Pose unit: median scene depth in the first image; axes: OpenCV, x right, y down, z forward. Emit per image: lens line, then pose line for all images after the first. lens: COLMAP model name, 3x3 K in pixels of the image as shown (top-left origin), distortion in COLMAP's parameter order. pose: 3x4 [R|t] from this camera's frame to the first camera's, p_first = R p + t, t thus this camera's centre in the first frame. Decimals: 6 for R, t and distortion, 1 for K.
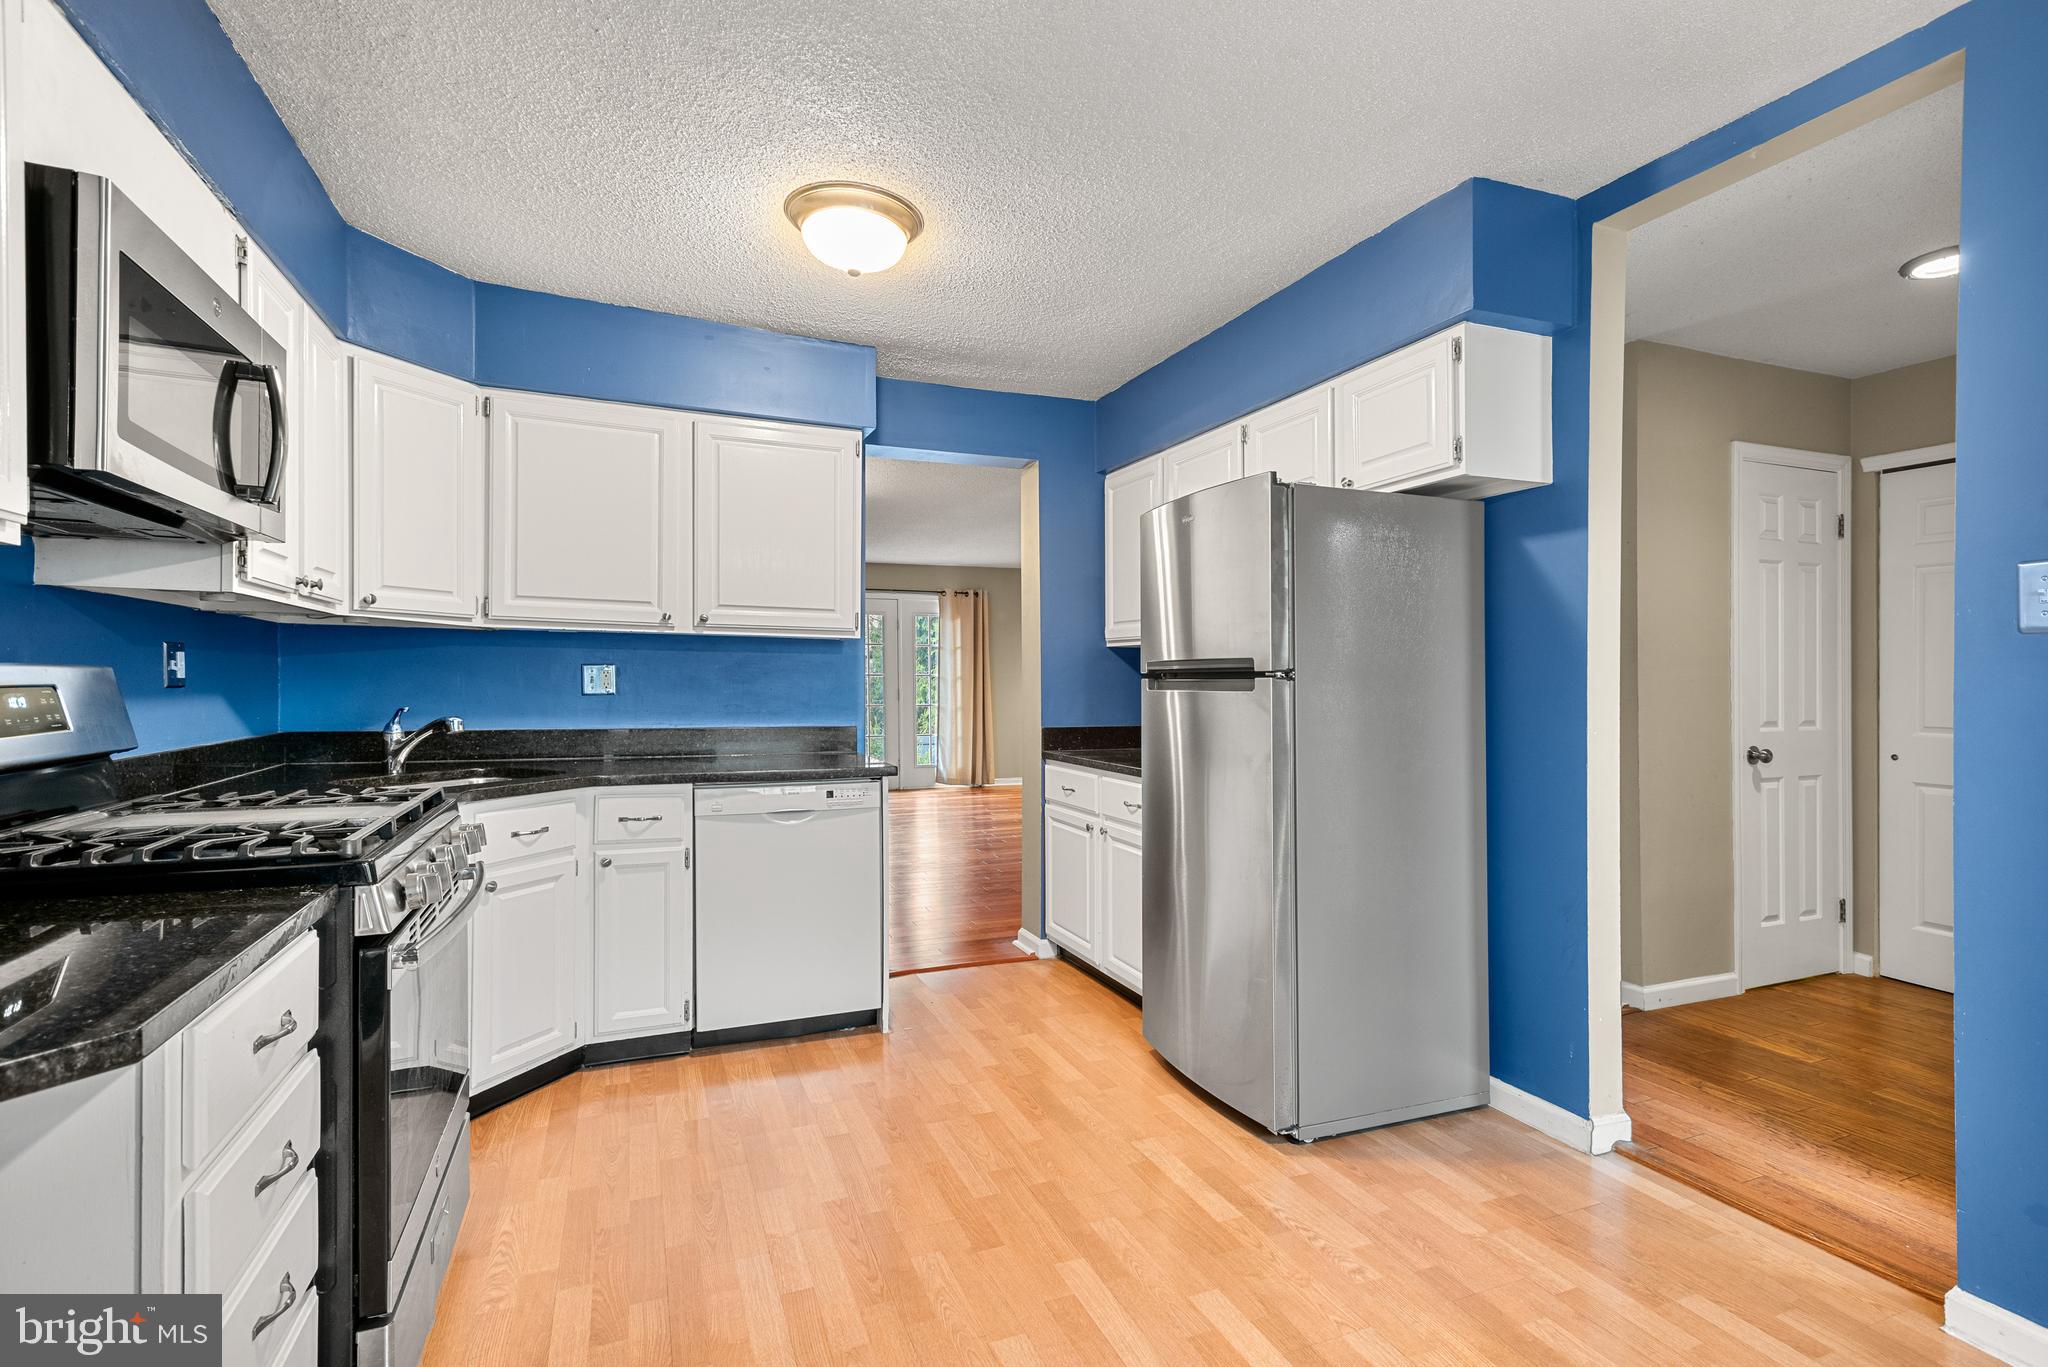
lens RADIAL K [[963.6, 0, 1029.3], [0, 963.6, 679.0], [0, 0, 1]] dist [0.017834, -0.001002]
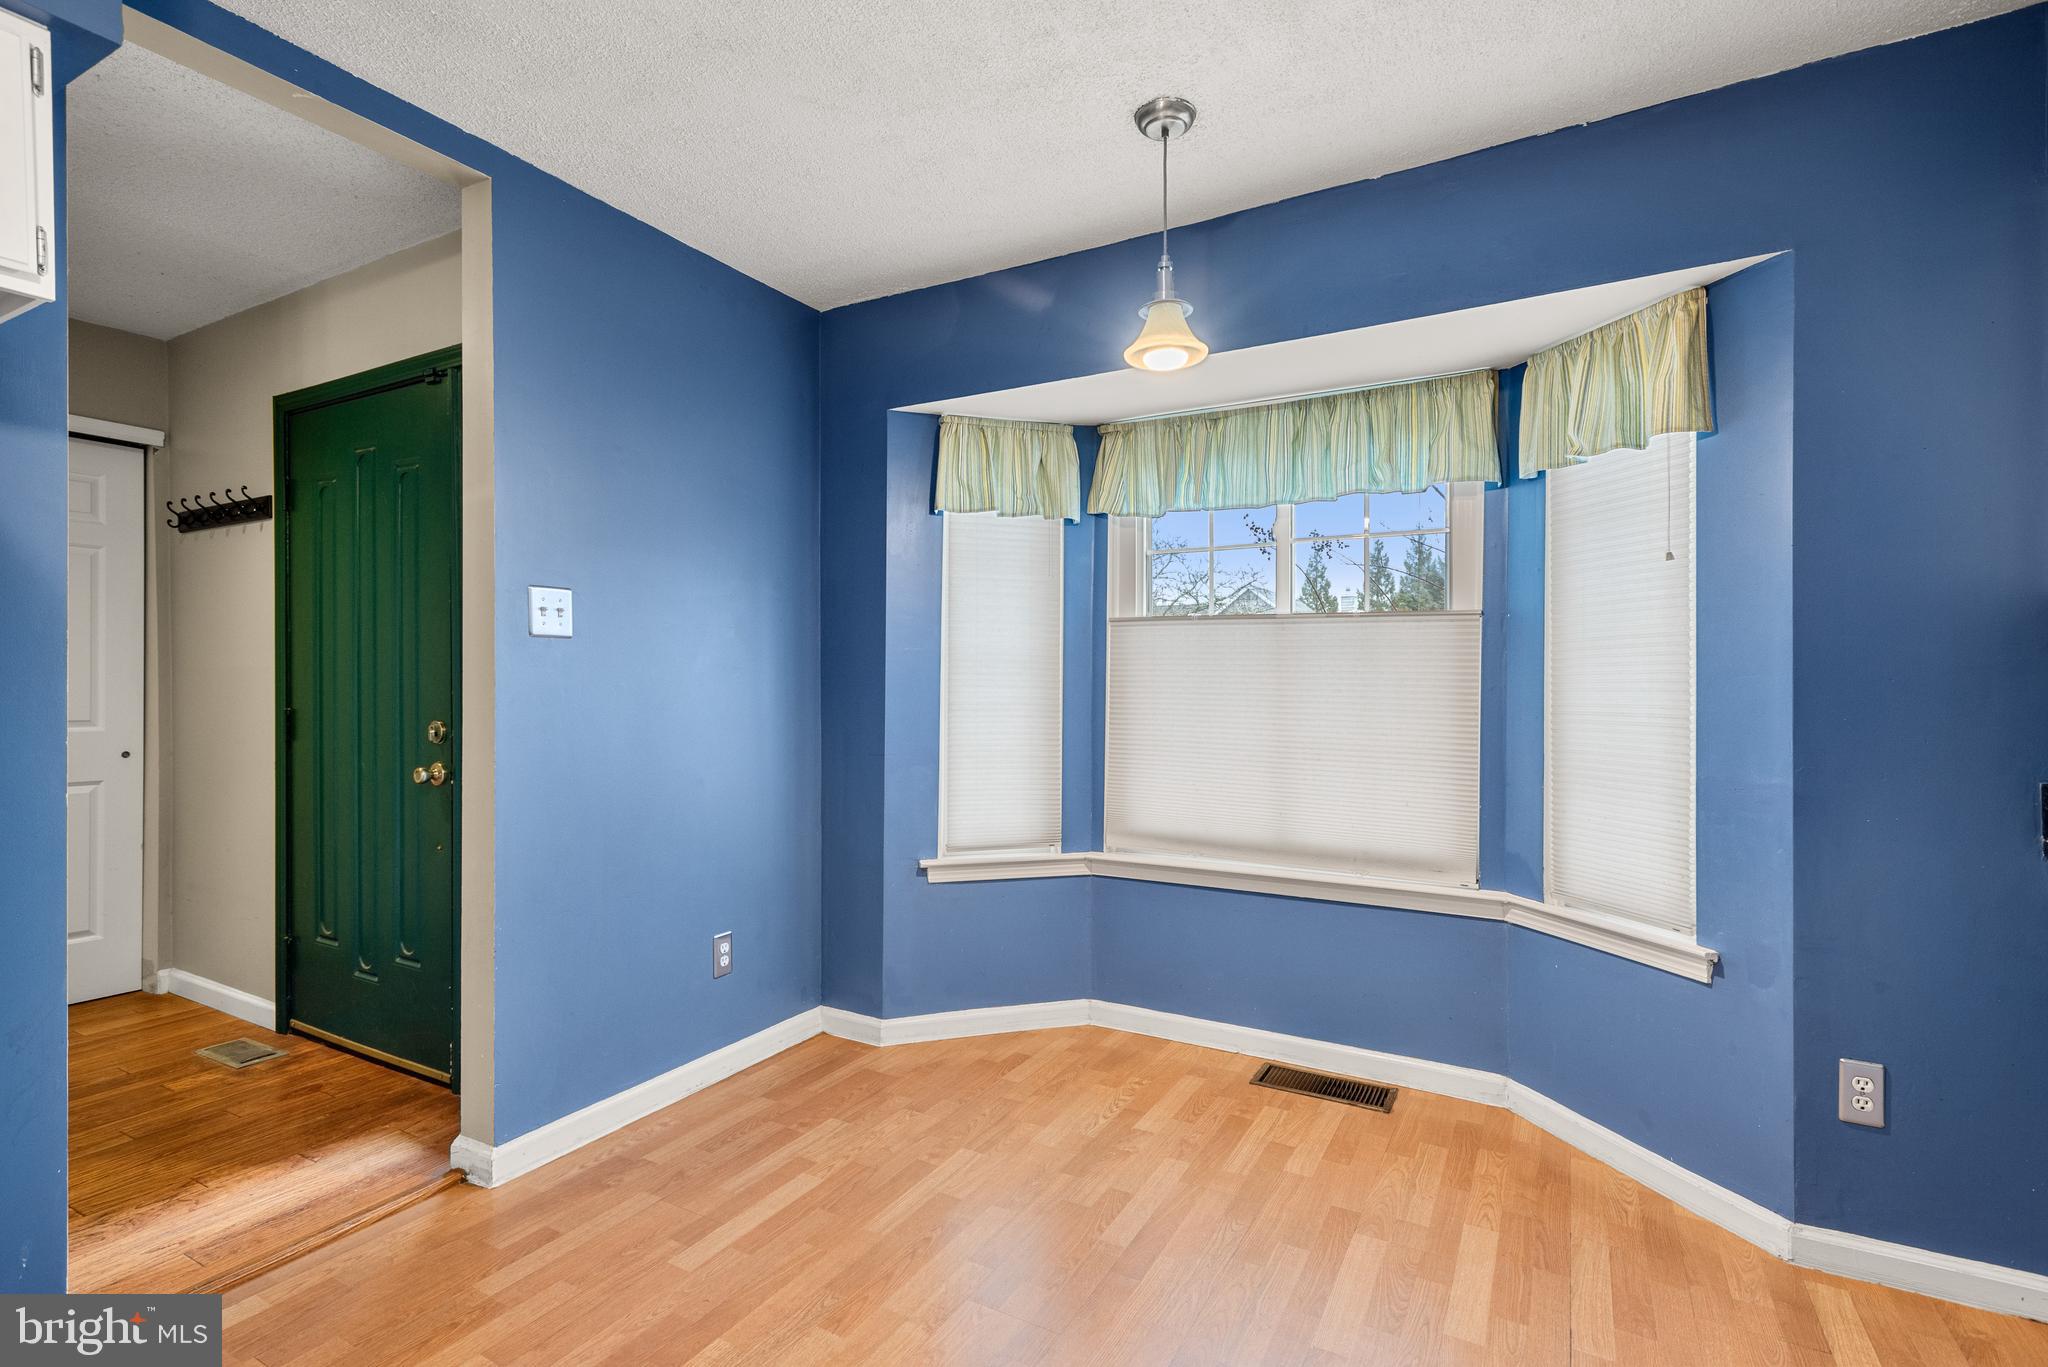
lens RADIAL K [[954.2, 0, 1022.9], [0, 954.2, 682.2], [0, 0, 1]] dist [0.010171, -0.000659]
pose [[-0.608992, -0.005896, 0.793154, -0.237264], [-0.006486, 0.999976, 0.002453, 0.004126], [-0.793150, -0.003650, -0.609016, 0.633362]]
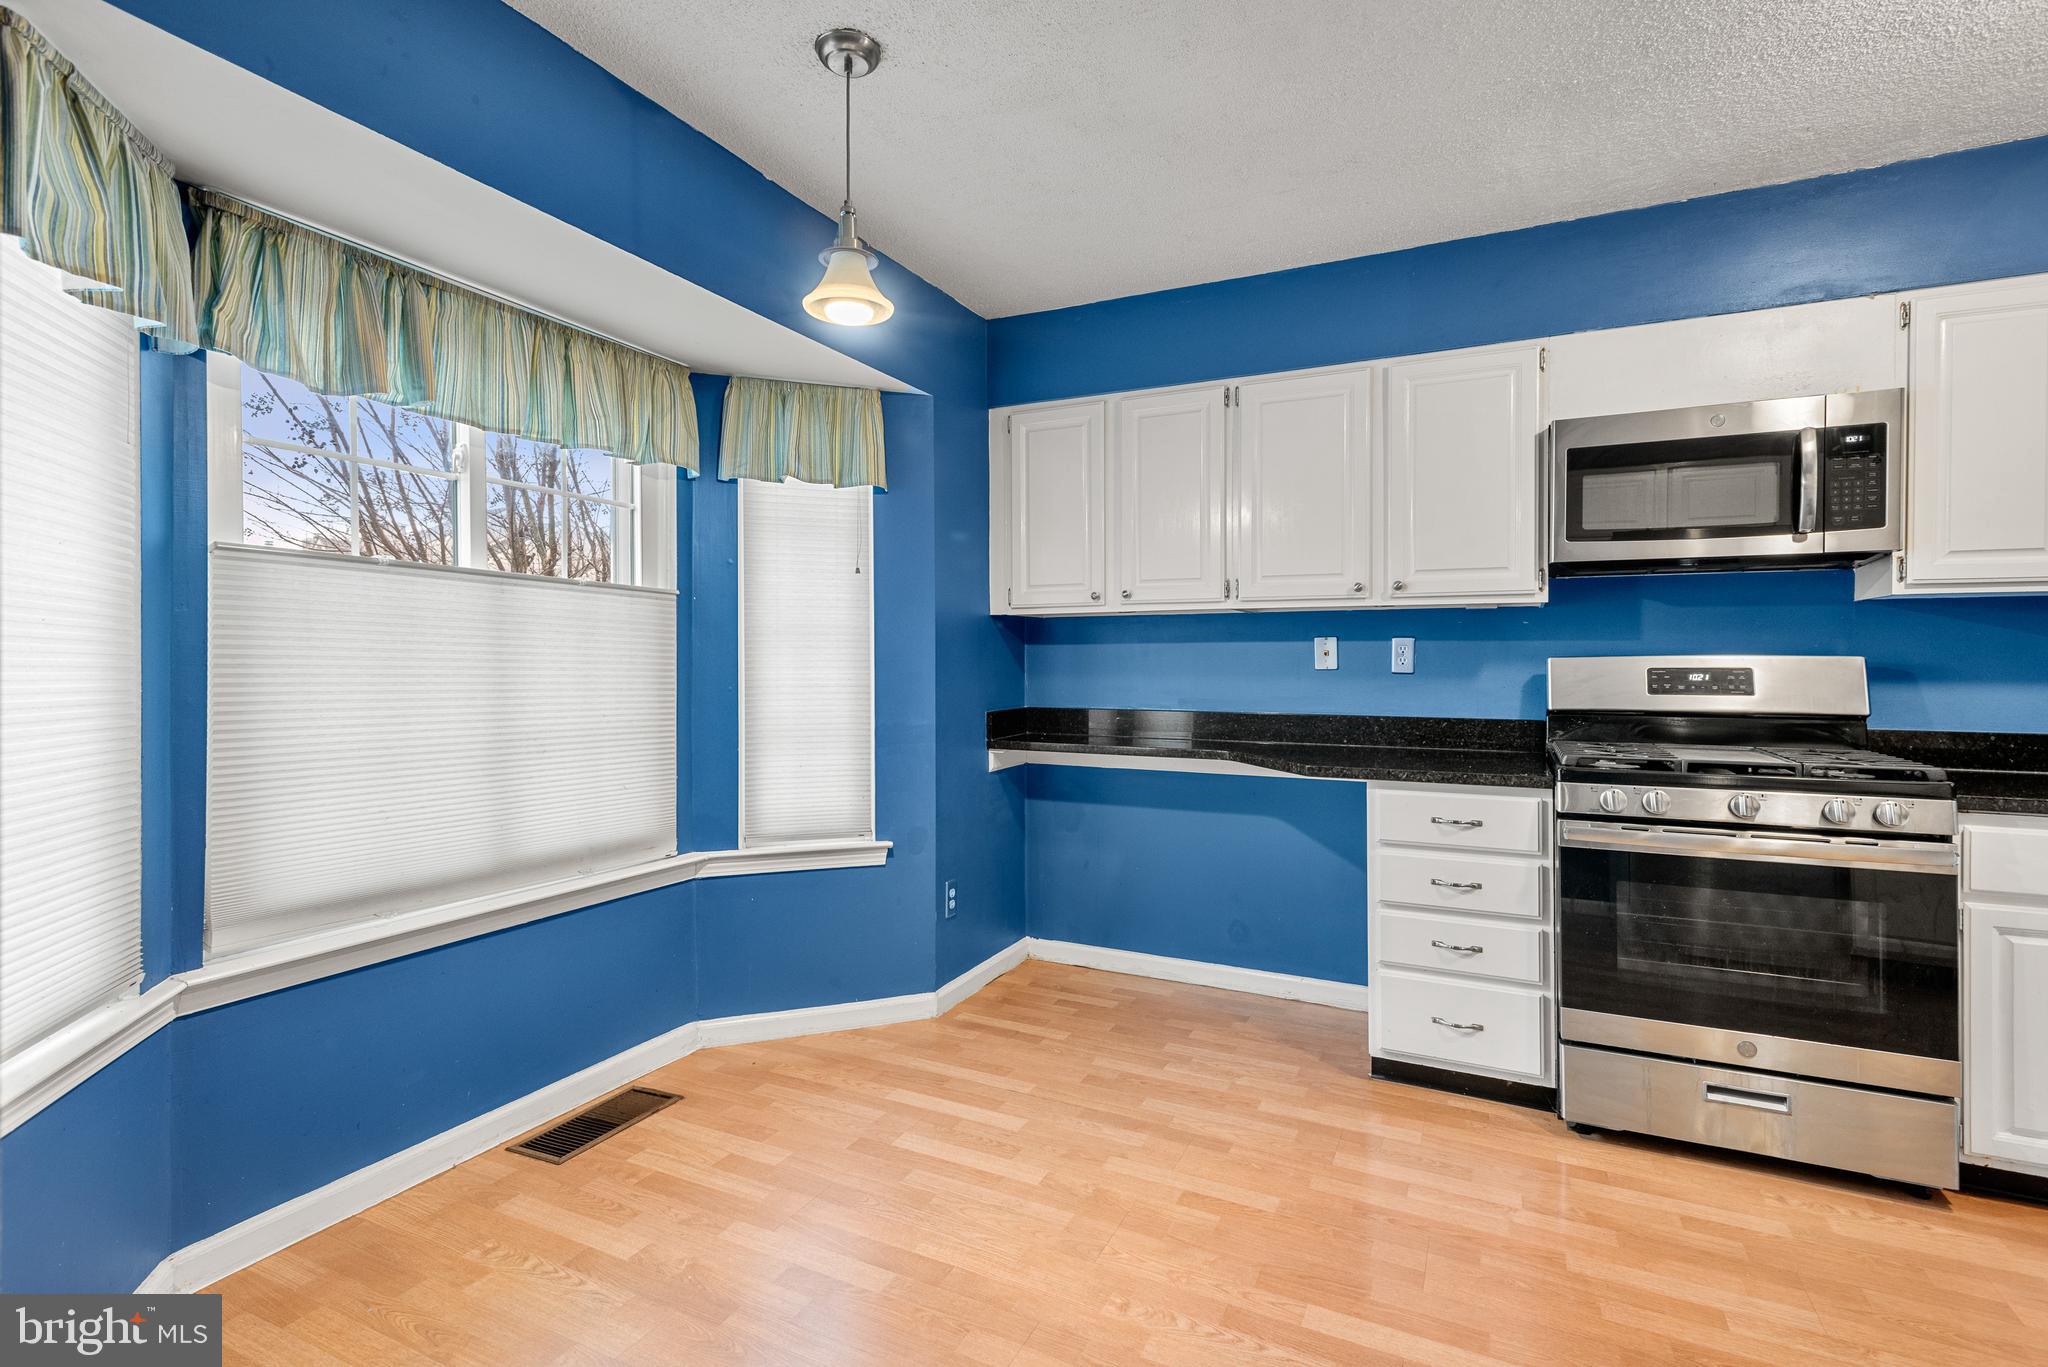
lens RADIAL K [[971.5, 0, 1025.3], [0, 971.5, 647.5], [0, 0, 1]] dist [0.009600, -0.001229]
pose [[-0.751078, -0.018333, -0.659959, 0.482824], [-0.008780, 0.999803, -0.017782, 0.005809], [0.660156, -0.007562, -0.751091, 0.688495]]
